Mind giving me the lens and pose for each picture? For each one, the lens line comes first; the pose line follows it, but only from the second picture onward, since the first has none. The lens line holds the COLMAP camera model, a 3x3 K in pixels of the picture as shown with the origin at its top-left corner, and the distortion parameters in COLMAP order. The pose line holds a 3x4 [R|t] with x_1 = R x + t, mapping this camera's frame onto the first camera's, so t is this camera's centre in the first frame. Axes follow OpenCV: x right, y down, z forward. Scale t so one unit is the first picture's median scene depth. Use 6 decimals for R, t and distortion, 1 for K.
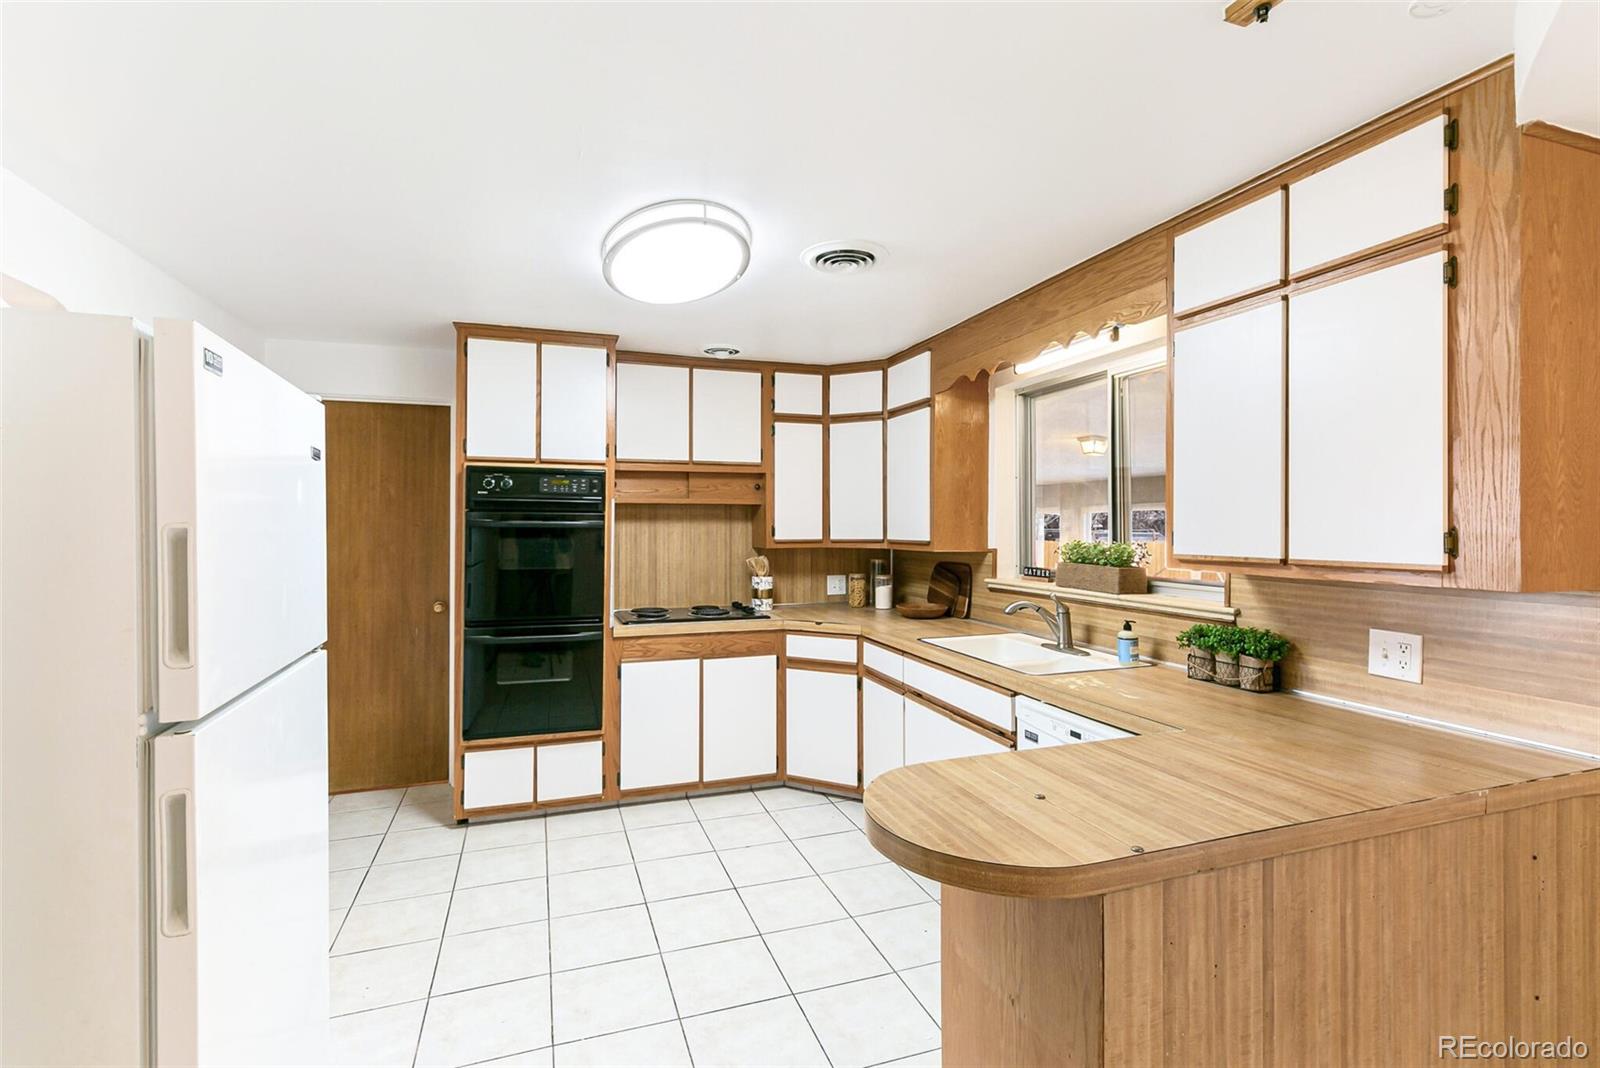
lens RADIAL K [[735.8, 0, 797.1], [0, 735.8, 531.4], [0, 0, 1]] dist [0.008997, -0.000563]
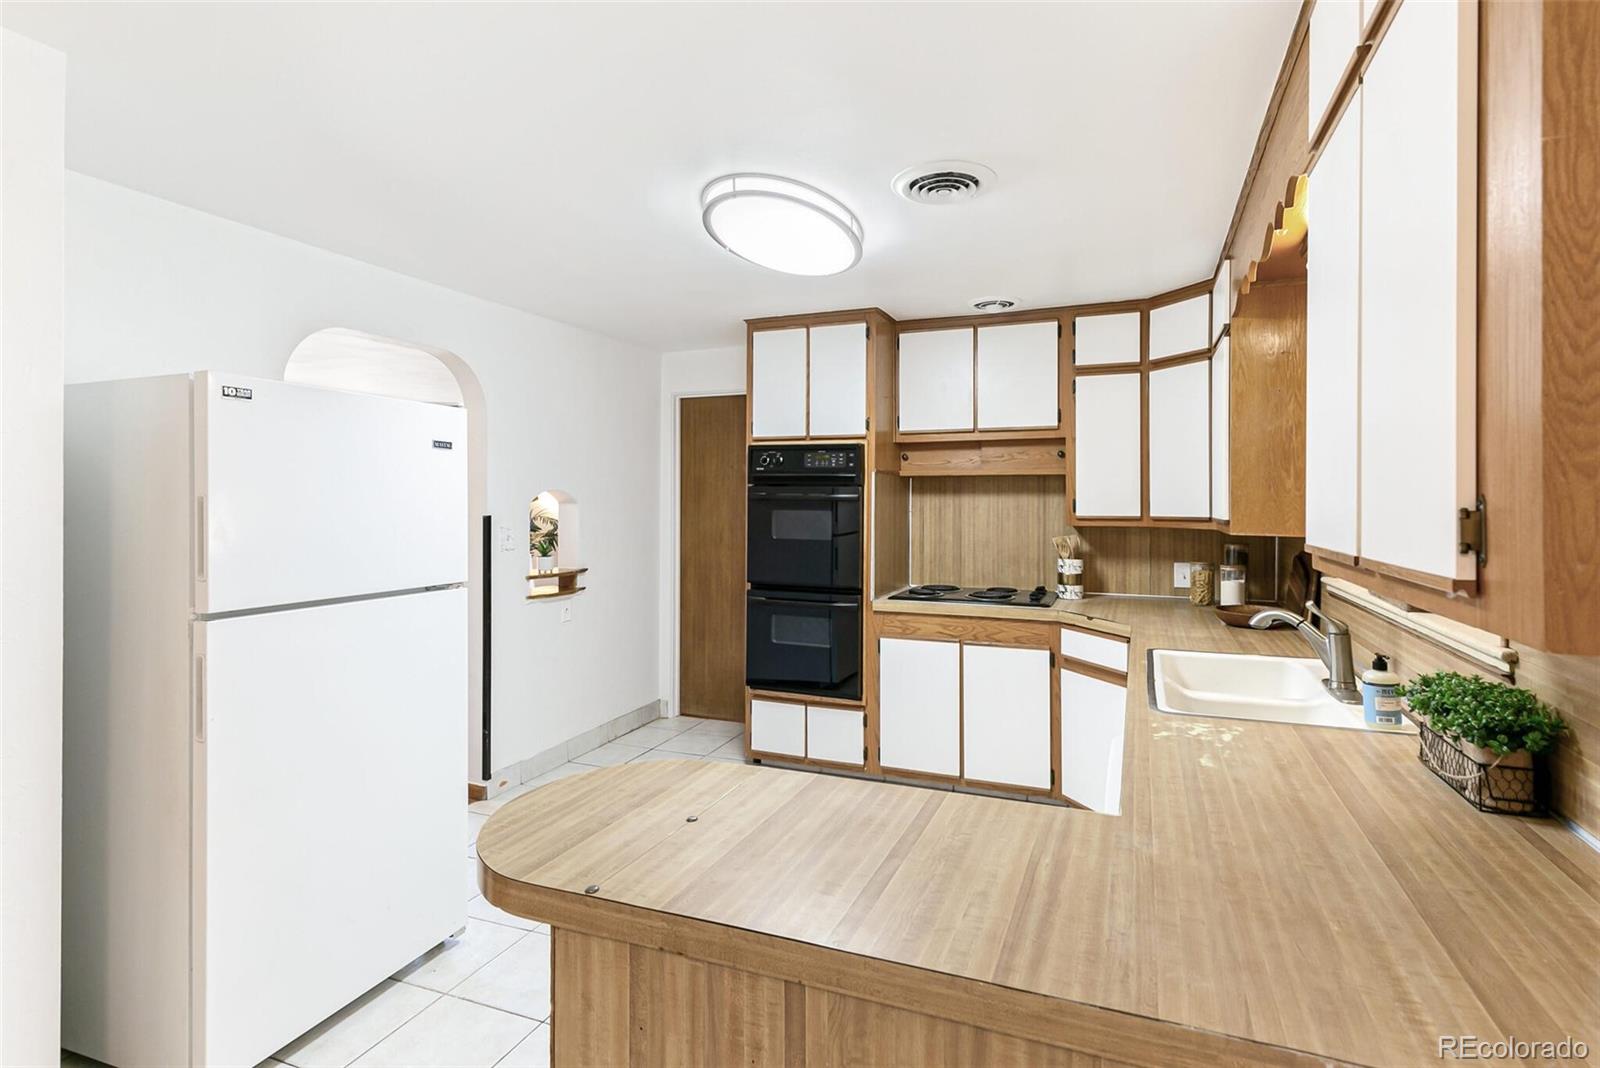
lens RADIAL K [[765.2, 0, 802.3], [0, 765.2, 504.5], [0, 0, 1]] dist [0.002611, -0.000360]
pose [[0.760834, 0.005156, -0.648926, 0.349619], [-0.007262, 0.999973, -0.000569, 0.001270], [0.648906, 0.005145, 0.760851, 0.149076]]
